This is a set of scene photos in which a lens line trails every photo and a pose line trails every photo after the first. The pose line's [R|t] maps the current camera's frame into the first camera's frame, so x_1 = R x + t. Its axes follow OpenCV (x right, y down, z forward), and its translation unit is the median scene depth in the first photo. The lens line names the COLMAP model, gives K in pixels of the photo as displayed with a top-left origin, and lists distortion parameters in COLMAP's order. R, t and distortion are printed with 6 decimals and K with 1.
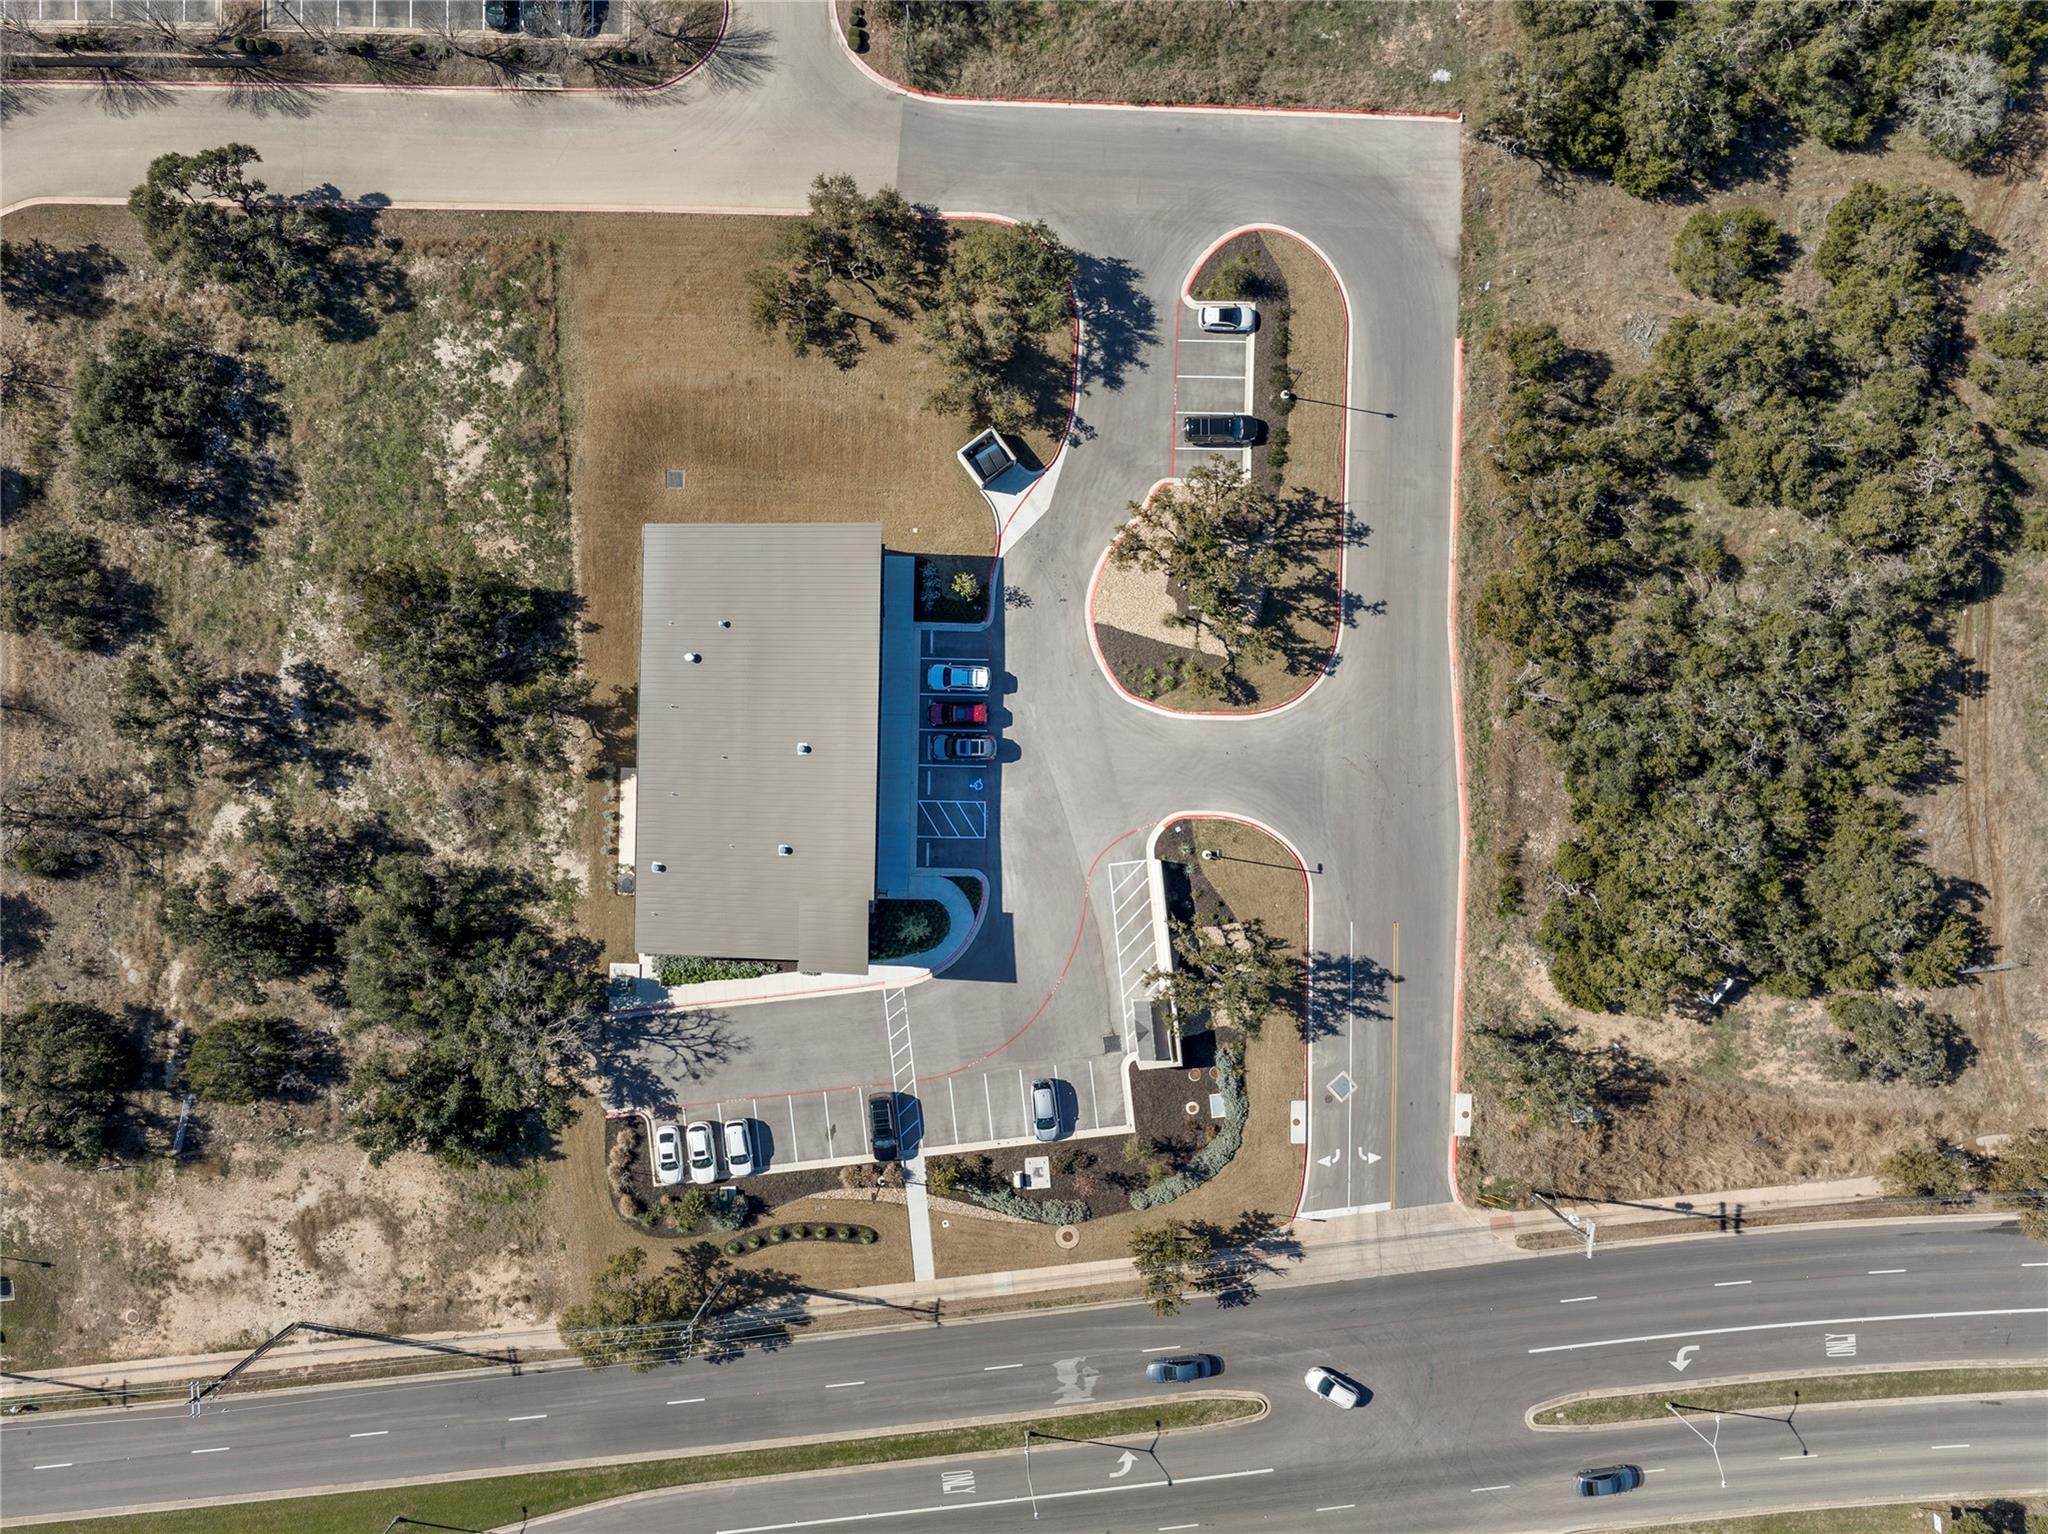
lens RADIAL K [[1453.7, 0, 1025.3], [0, 1453.7, 759.9], [0, 0, 1]] dist [-0.026242, 0.007566]
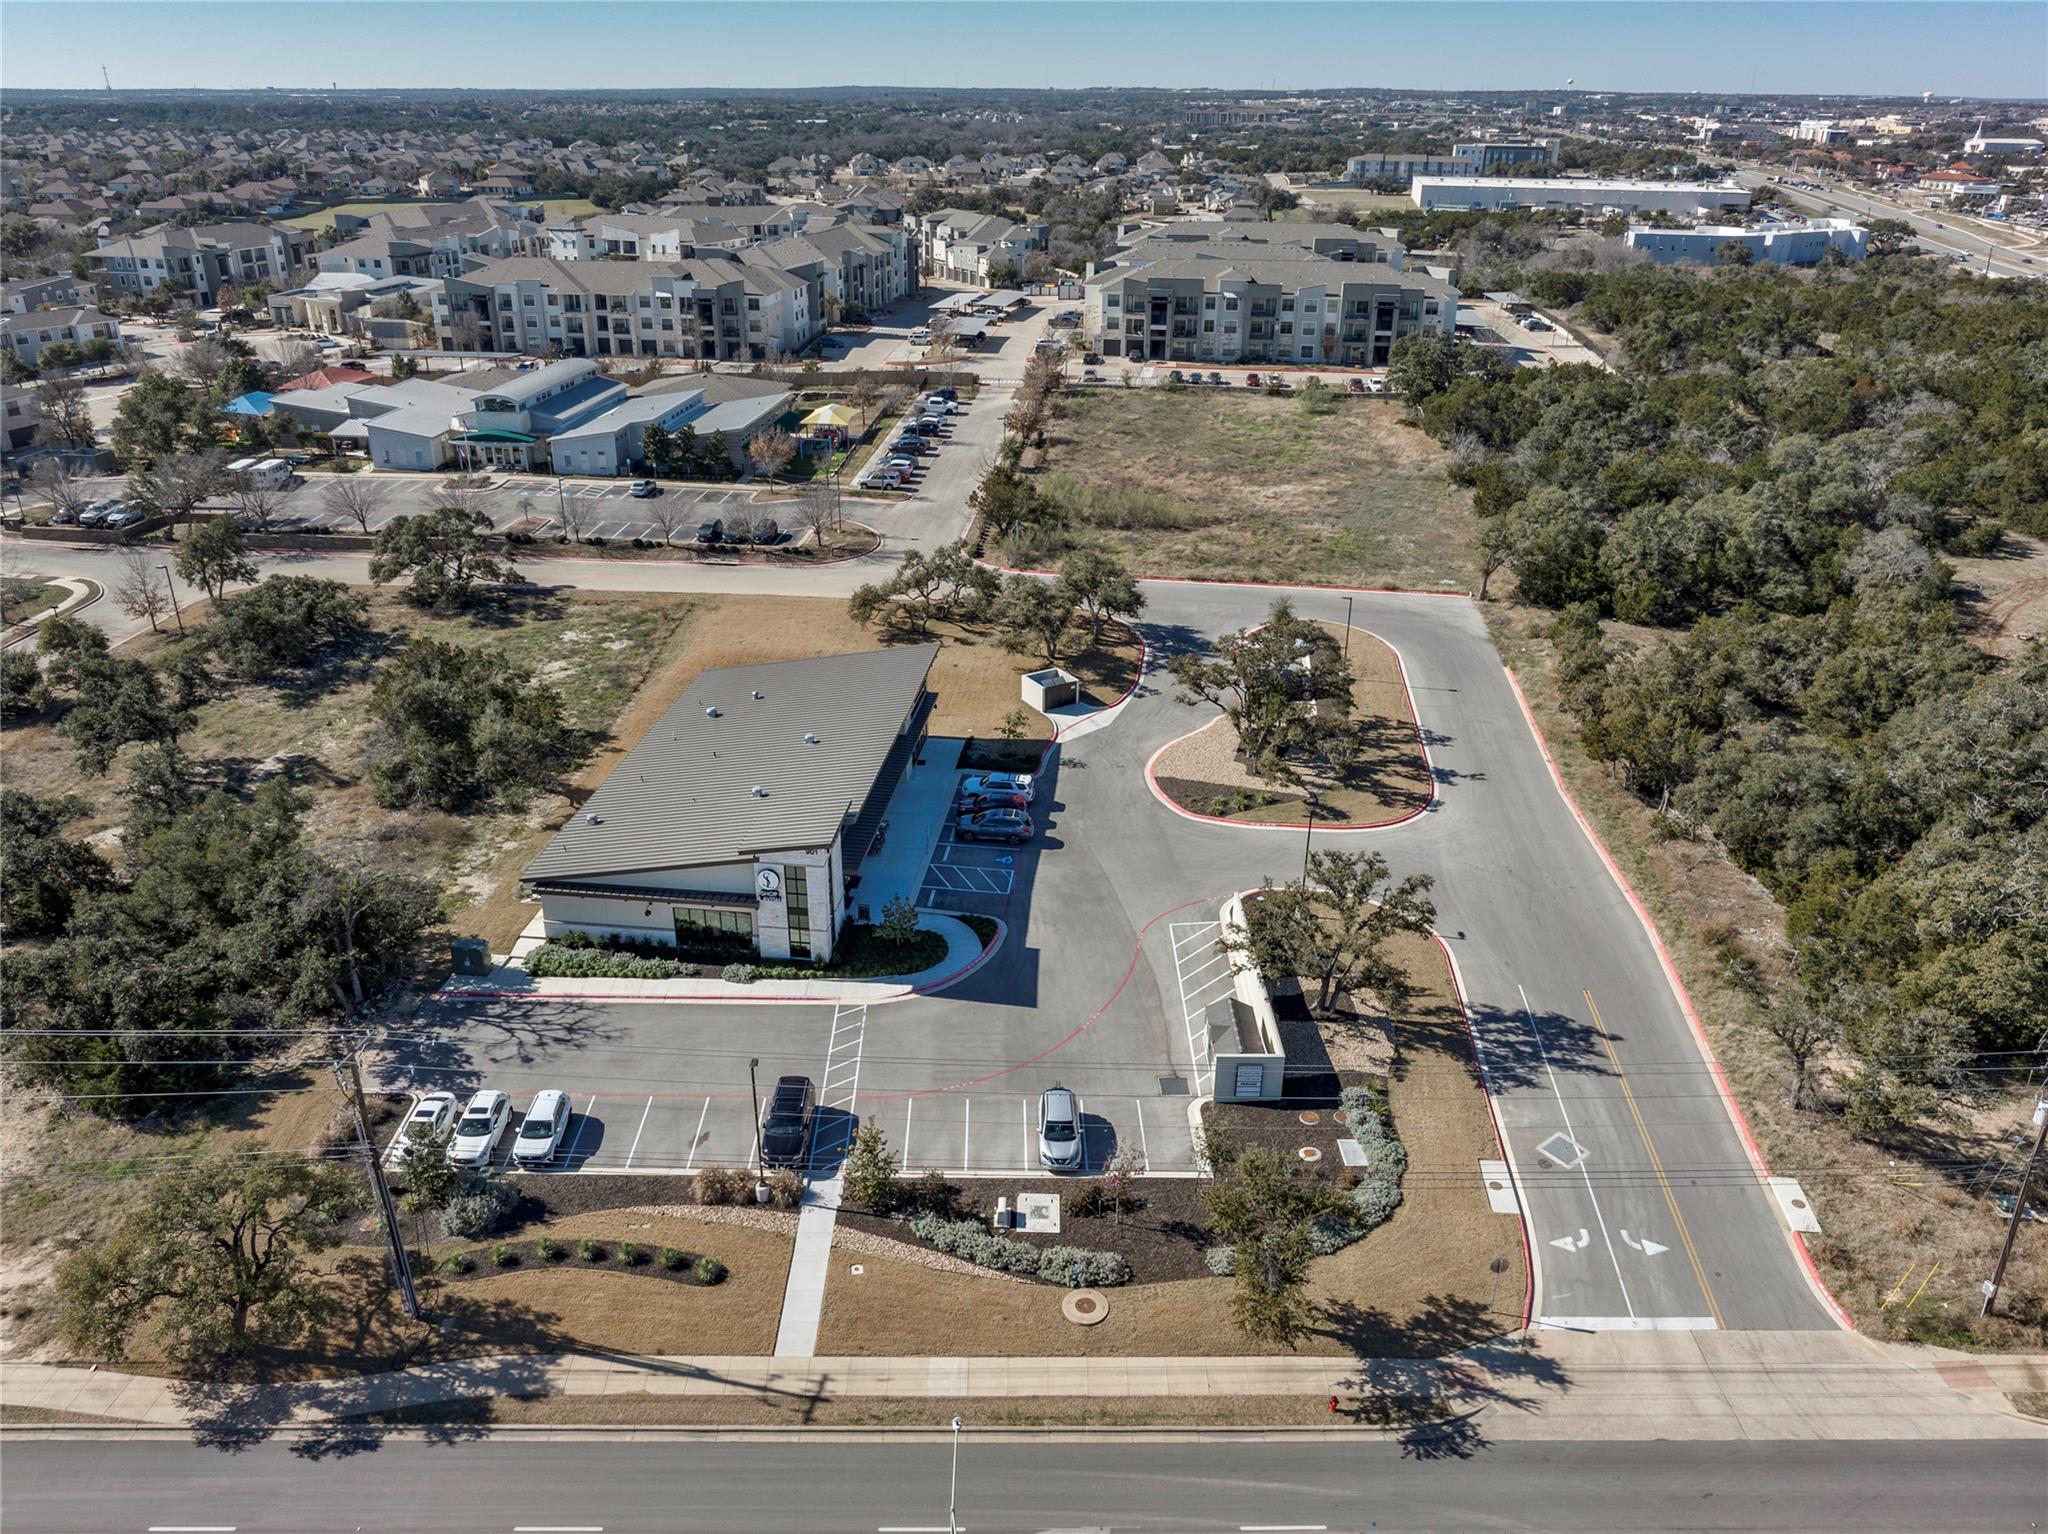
lens RADIAL K [[1453.7, 0, 1025.3], [0, 1453.7, 759.9], [0, 0, 1]] dist [-0.026242, 0.007566]
pose [[0.995437, 0.030399, -0.090445, 0.048588], [-0.094611, 0.437383, -0.894285, 0.707890], [0.012373, 0.898761, 0.438263, 0.598363]]
